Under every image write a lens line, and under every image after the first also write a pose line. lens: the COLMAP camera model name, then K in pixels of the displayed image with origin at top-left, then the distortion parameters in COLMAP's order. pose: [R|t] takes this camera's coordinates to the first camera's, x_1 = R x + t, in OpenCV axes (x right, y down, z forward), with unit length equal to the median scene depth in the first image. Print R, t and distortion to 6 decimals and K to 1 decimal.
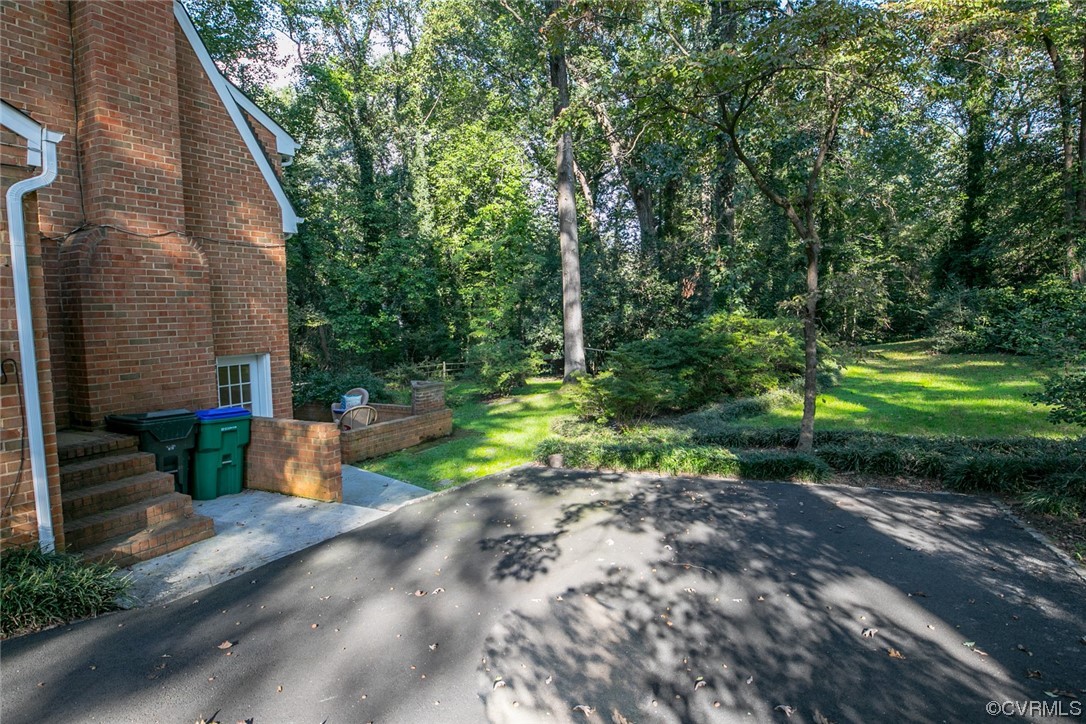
lens RADIAL K [[625.1, 0, 546.2], [0, 625.1, 361.1], [0, 0, 1]] dist [-0.021286, 0.000573]
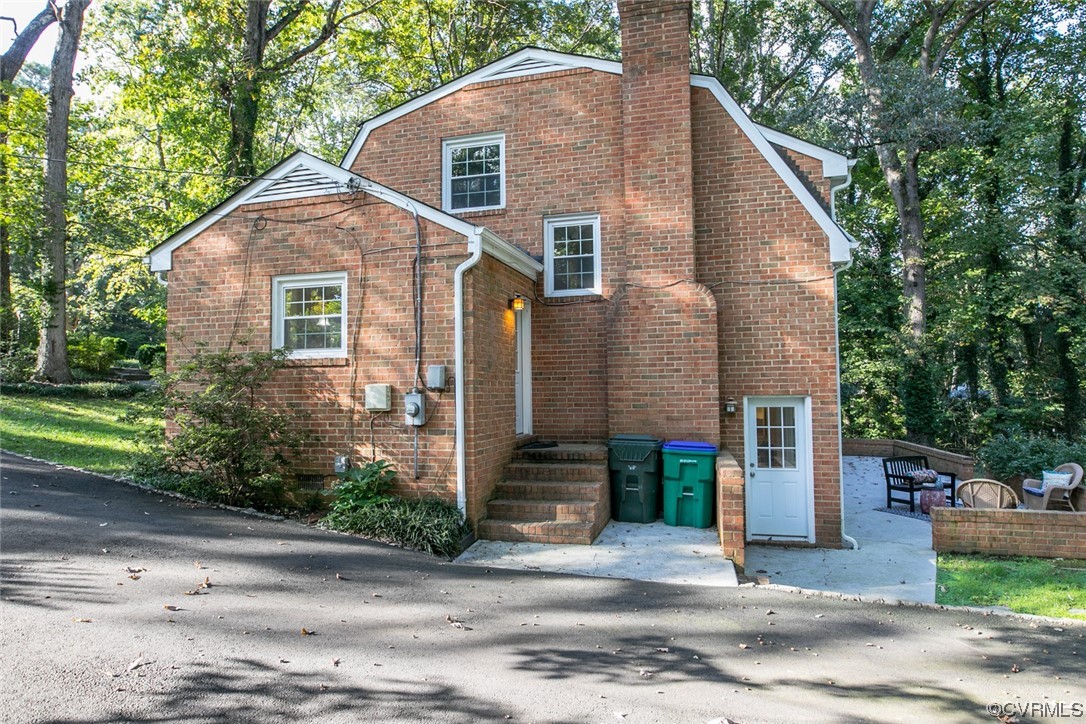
lens RADIAL K [[625.1, 0, 546.2], [0, 625.1, 361.1], [0, 0, 1]] dist [-0.021286, 0.000573]
pose [[0.235399, -0.028749, -0.971474, 0.371895], [-0.071990, 0.996301, -0.046928, 0.007045], [0.969229, 0.080983, 0.232458, 0.432642]]
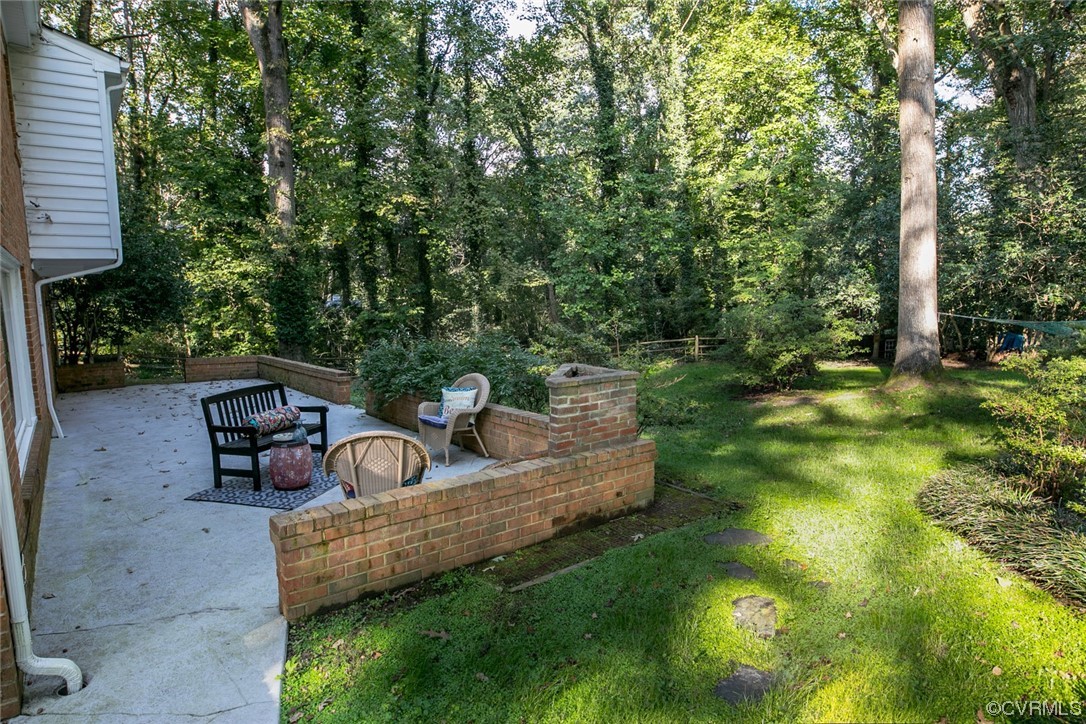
lens RADIAL K [[625.1, 0, 546.2], [0, 625.1, 361.1], [0, 0, 1]] dist [-0.021286, 0.000573]
pose [[0.913373, 0.038832, -0.405268, -0.087419], [-0.023647, 0.998820, 0.042412, 0.019037], [0.406437, -0.029155, 0.913214, 0.941353]]
